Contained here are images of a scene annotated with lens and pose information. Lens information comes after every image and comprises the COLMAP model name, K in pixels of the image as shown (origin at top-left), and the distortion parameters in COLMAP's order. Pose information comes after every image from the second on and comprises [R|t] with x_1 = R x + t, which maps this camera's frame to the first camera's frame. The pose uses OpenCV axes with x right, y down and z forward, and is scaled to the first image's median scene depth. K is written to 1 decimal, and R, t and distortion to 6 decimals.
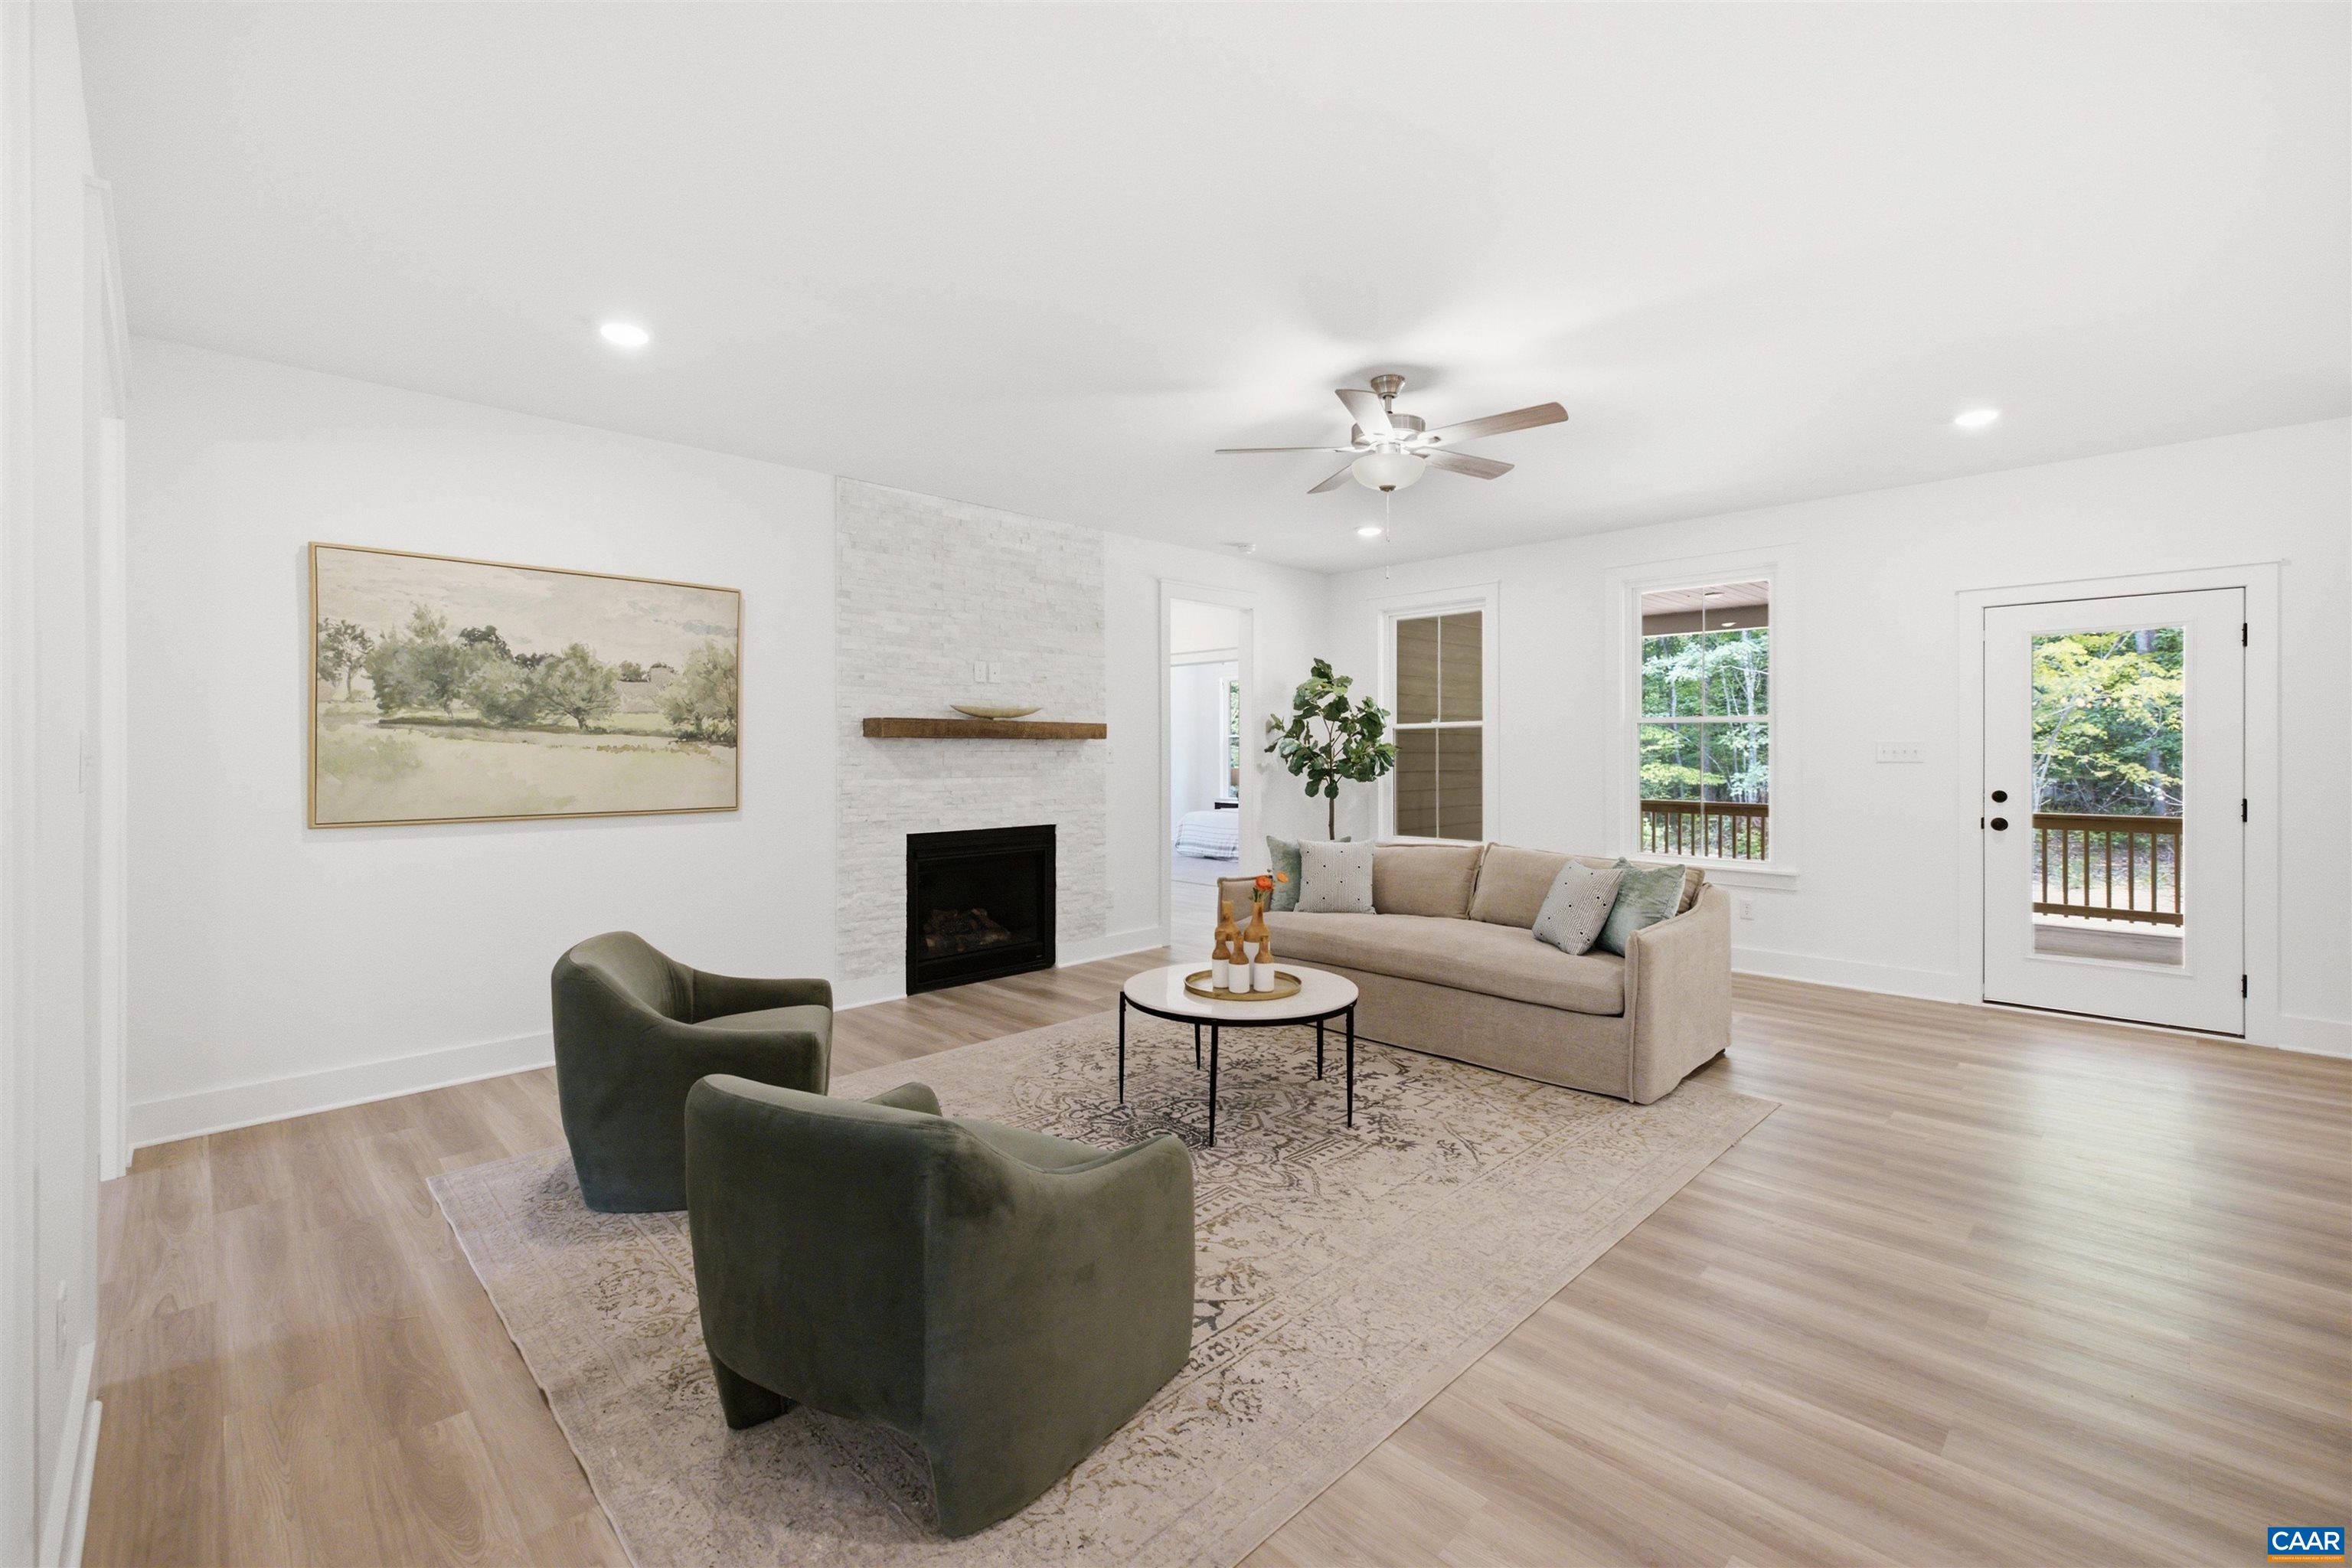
lens RADIAL K [[1000.5, 0, 1172.8], [0, 1000.5, 748.1], [0, 0, 1]] dist [0.006668, -0.000533]
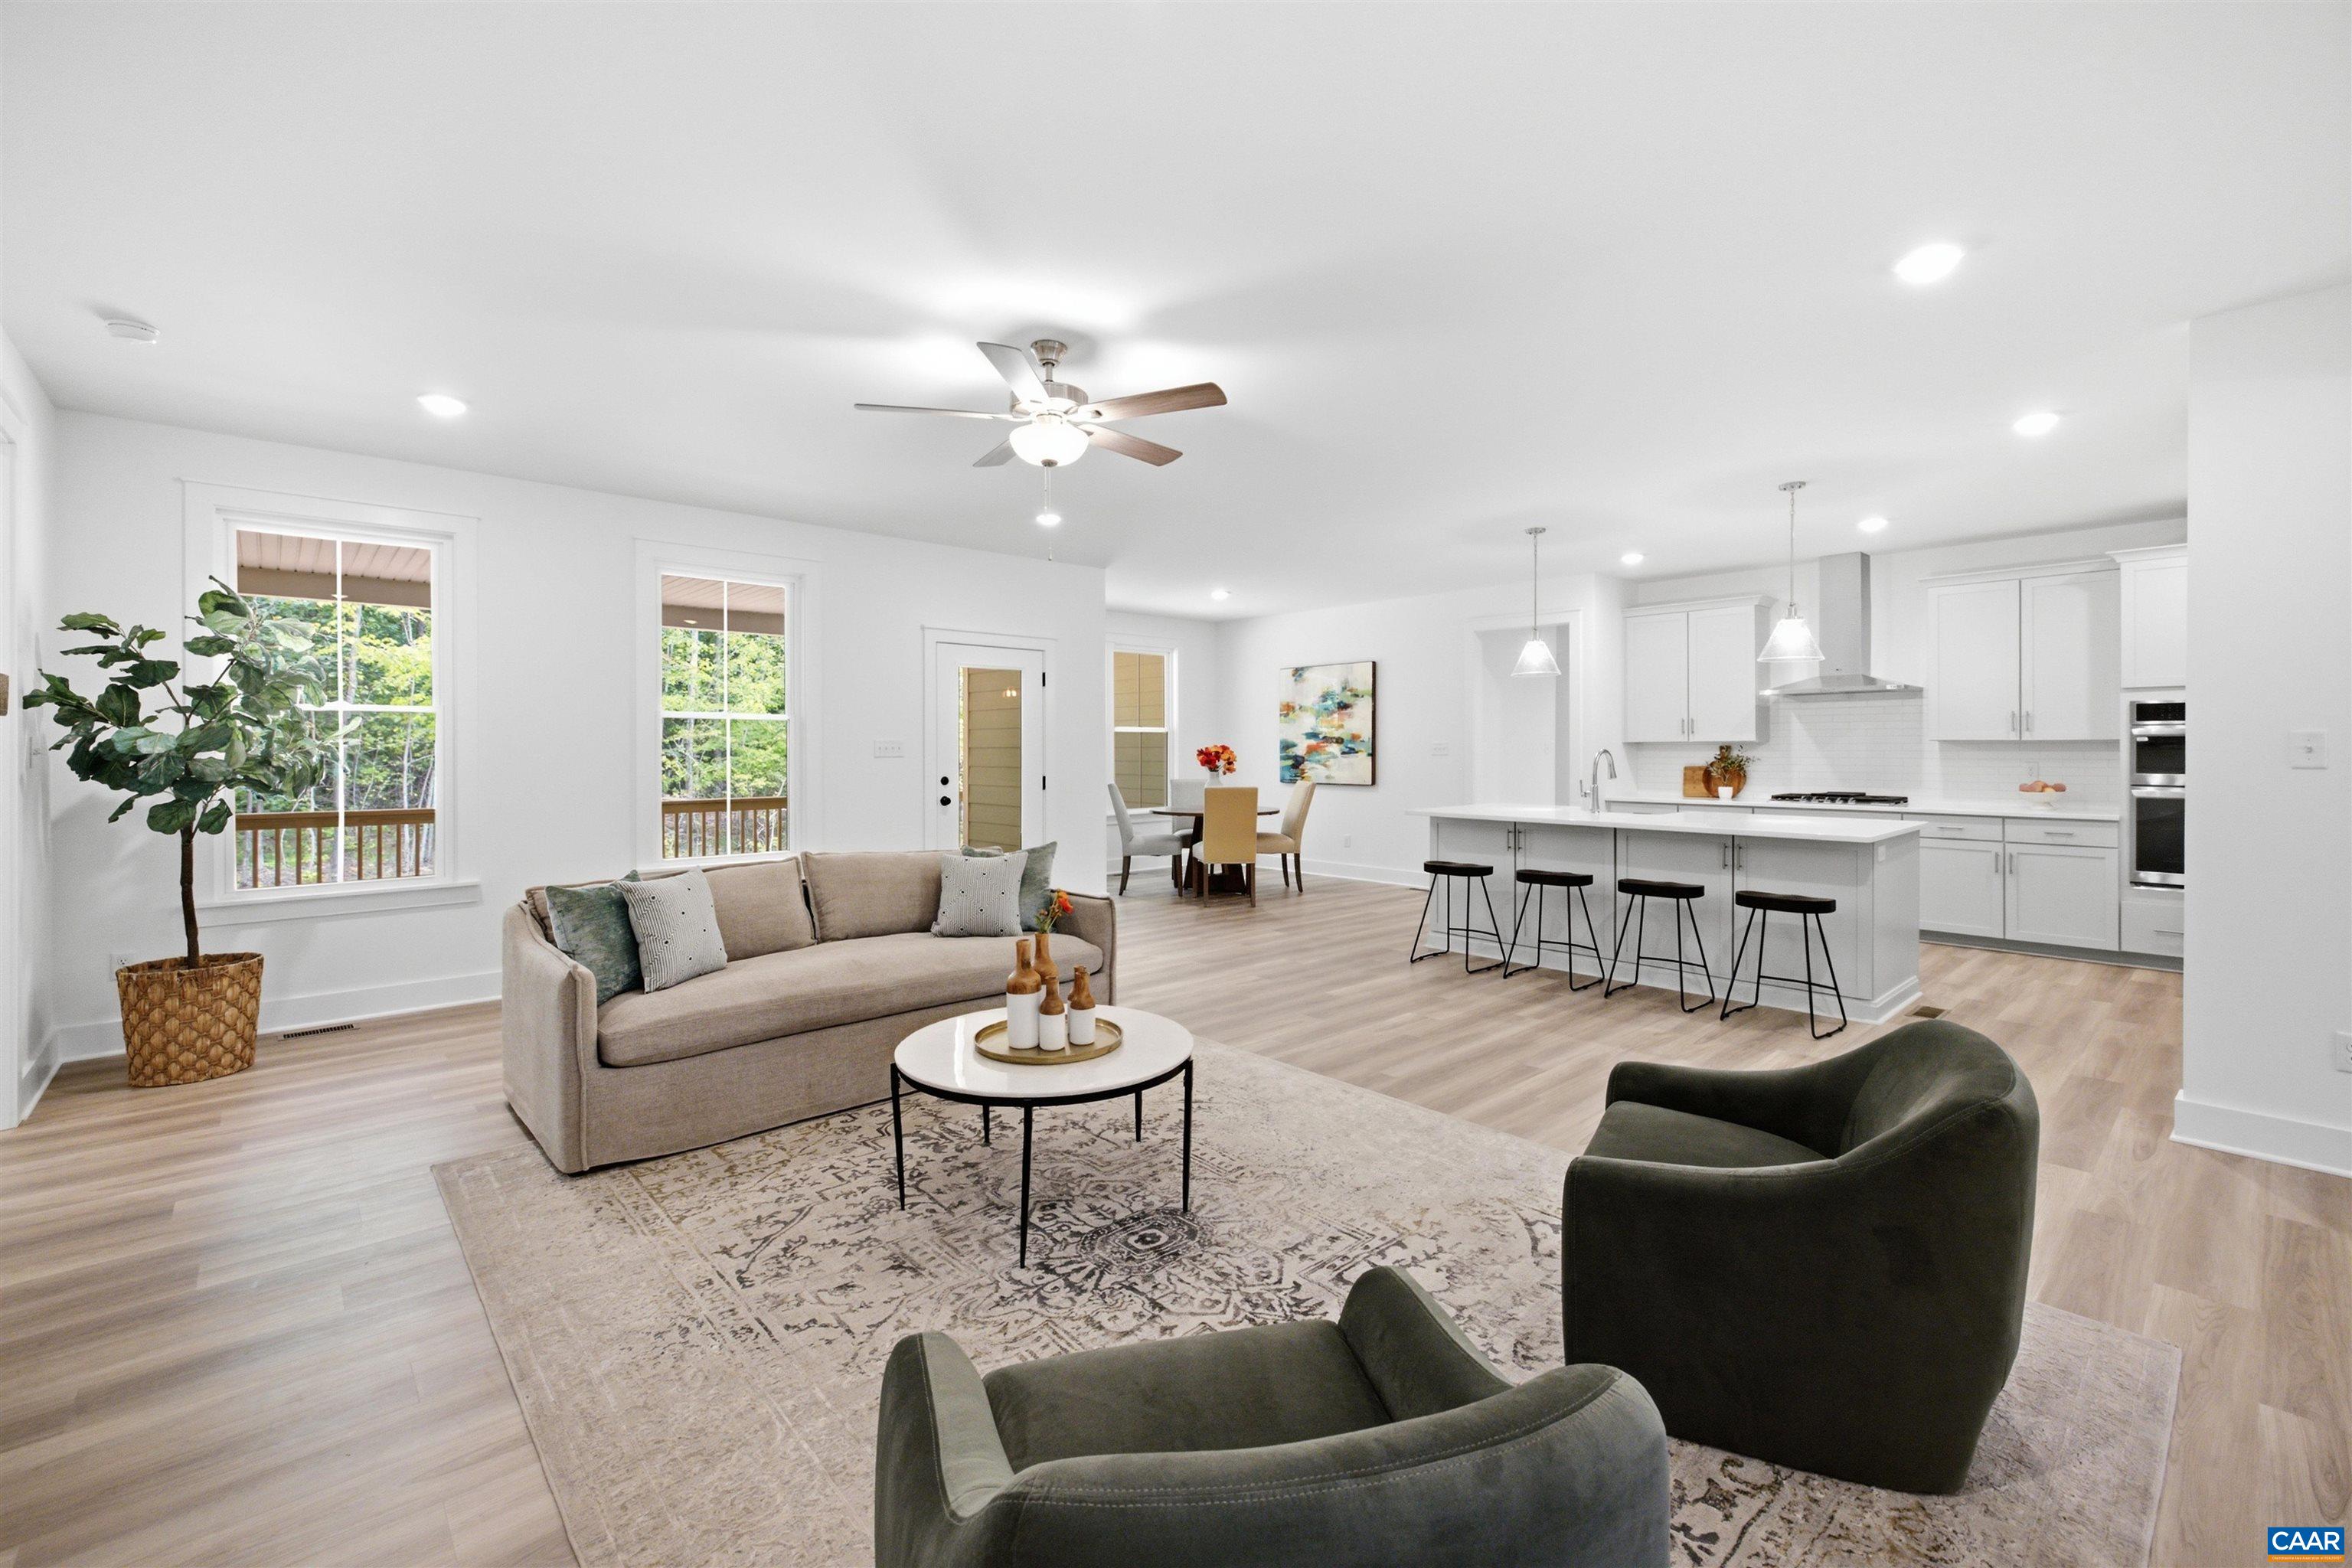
lens RADIAL K [[1000.5, 0, 1156.6], [0, 1000.5, 752.6], [0, 0, 1]] dist [0.006668, -0.000533]
pose [[0.047980, -0.004527, 0.998838, -0.500099], [-0.000770, 0.999989, 0.004569, 0.003307], [-0.998848, -0.000988, 0.047976, 0.609280]]
